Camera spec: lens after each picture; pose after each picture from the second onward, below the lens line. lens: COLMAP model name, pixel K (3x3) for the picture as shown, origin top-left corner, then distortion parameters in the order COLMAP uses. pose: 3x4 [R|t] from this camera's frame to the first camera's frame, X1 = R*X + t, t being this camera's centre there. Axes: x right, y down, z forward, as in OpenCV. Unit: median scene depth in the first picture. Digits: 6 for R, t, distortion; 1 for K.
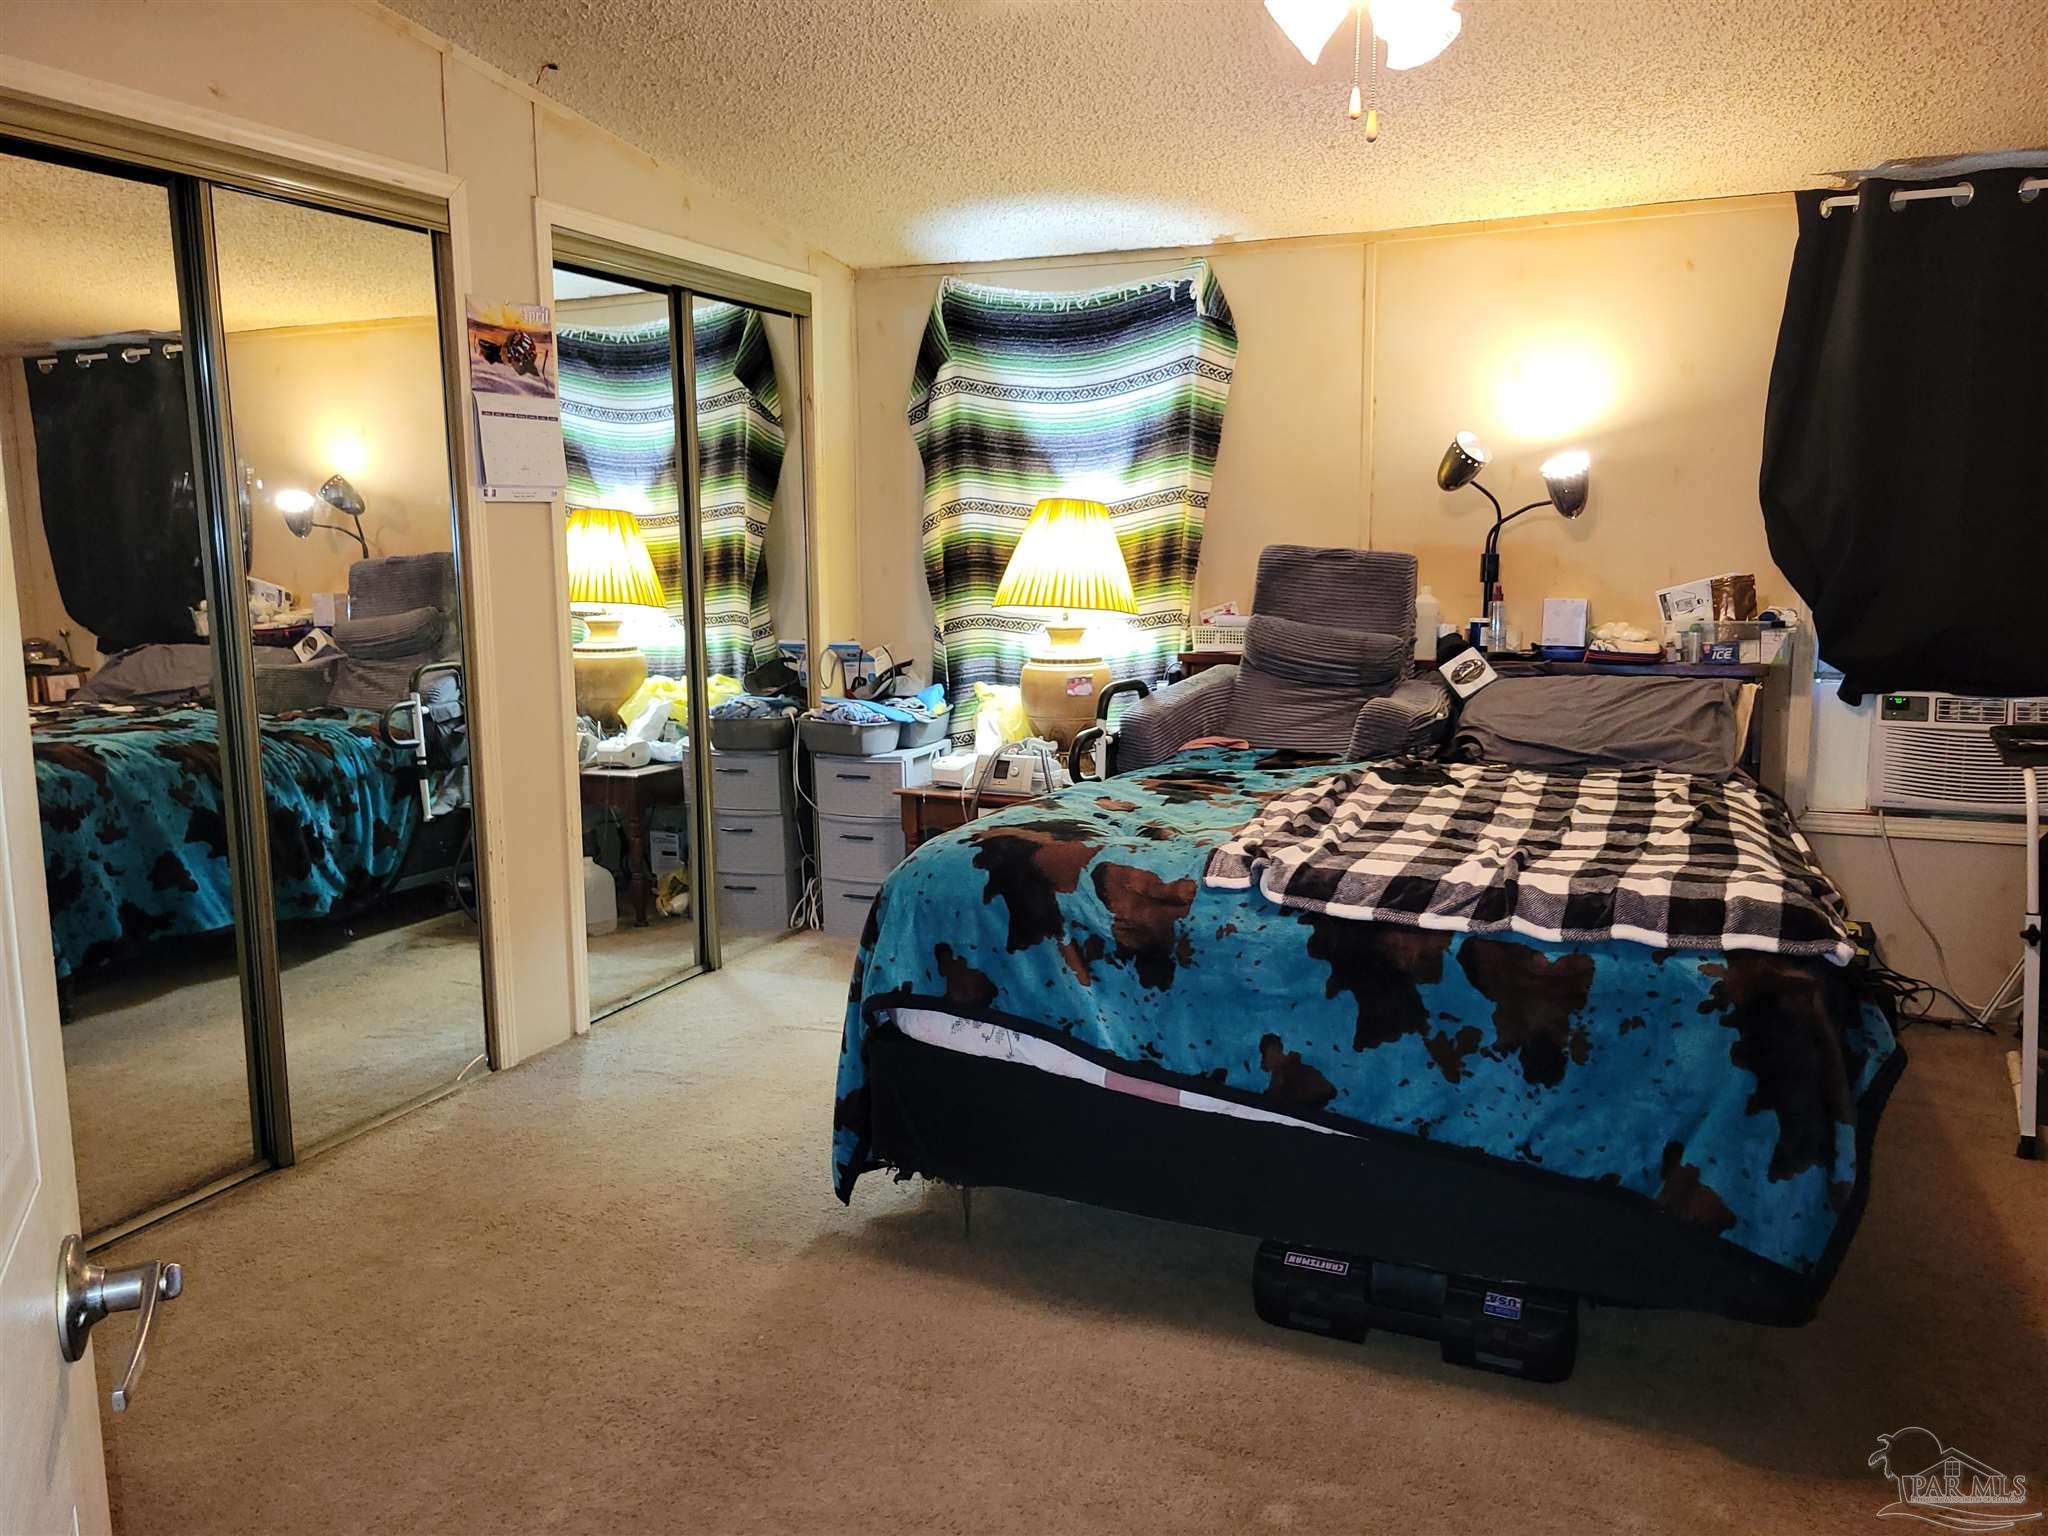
lens RADIAL K [[1557.7, 0, 1020.8], [0, 1557.7, 746.4], [0, 0, 1]] dist [0.027618, -0.002639]
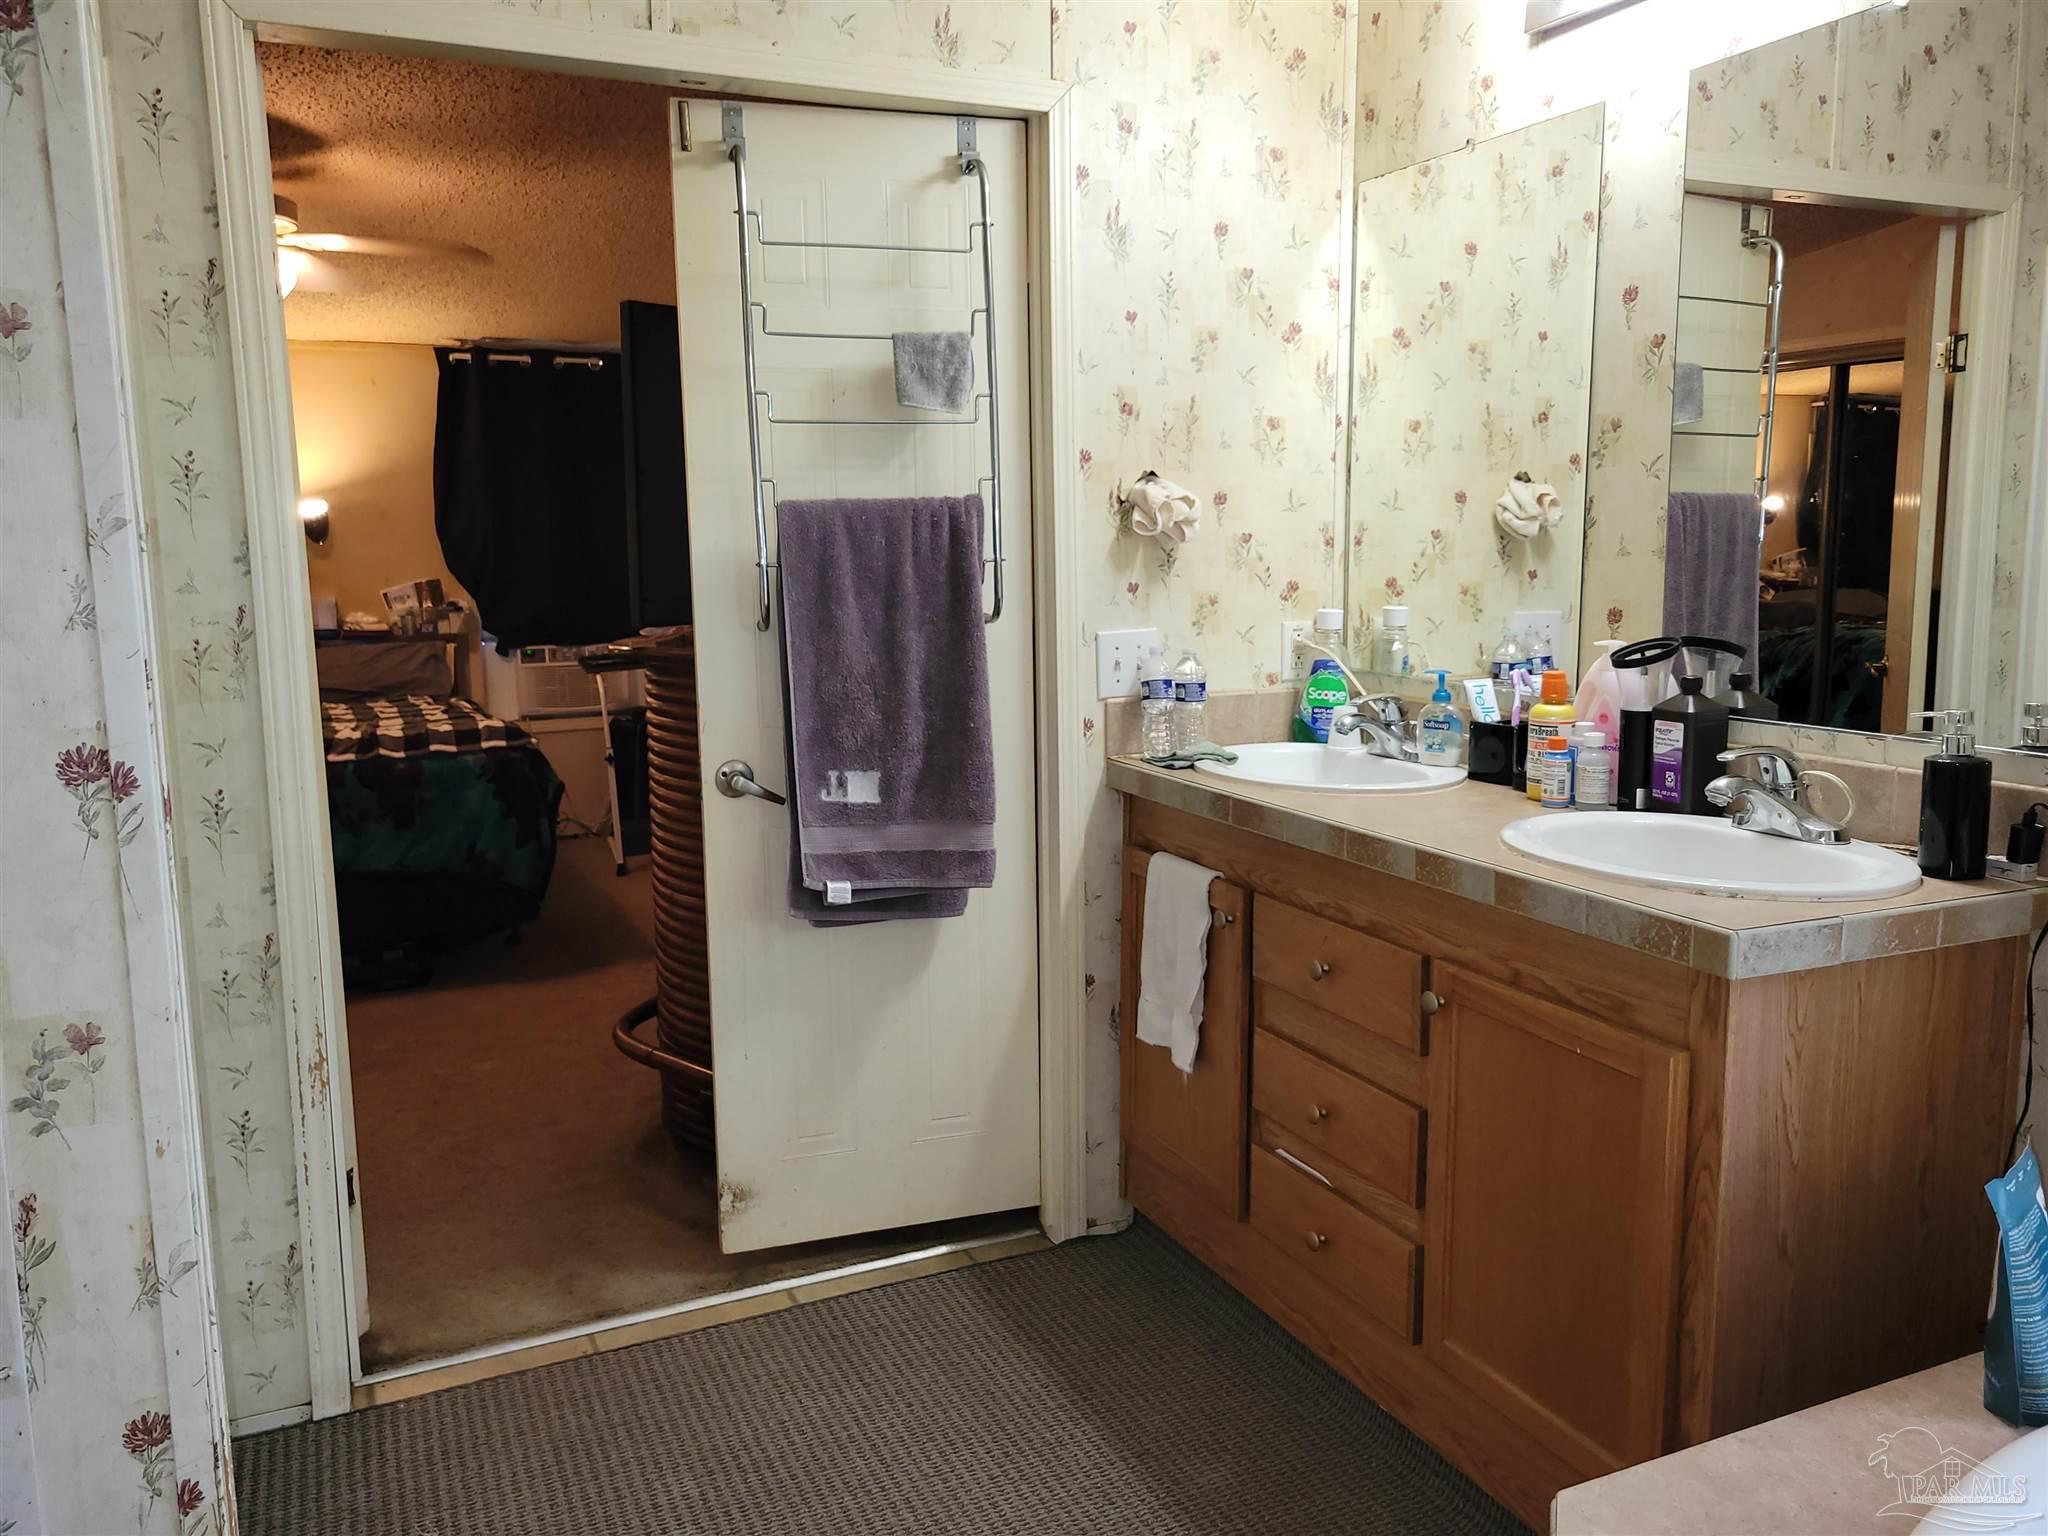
lens RADIAL K [[1557.7, 0, 1020.8], [0, 1557.7, 746.4], [0, 0, 1]] dist [0.027618, -0.002639]
pose [[0.670037, -0.100053, 0.735554, -0.364331], [0.110053, 0.993314, 0.034864, 0.078102], [-0.734125, 0.057590, 0.676568, -0.568631]]
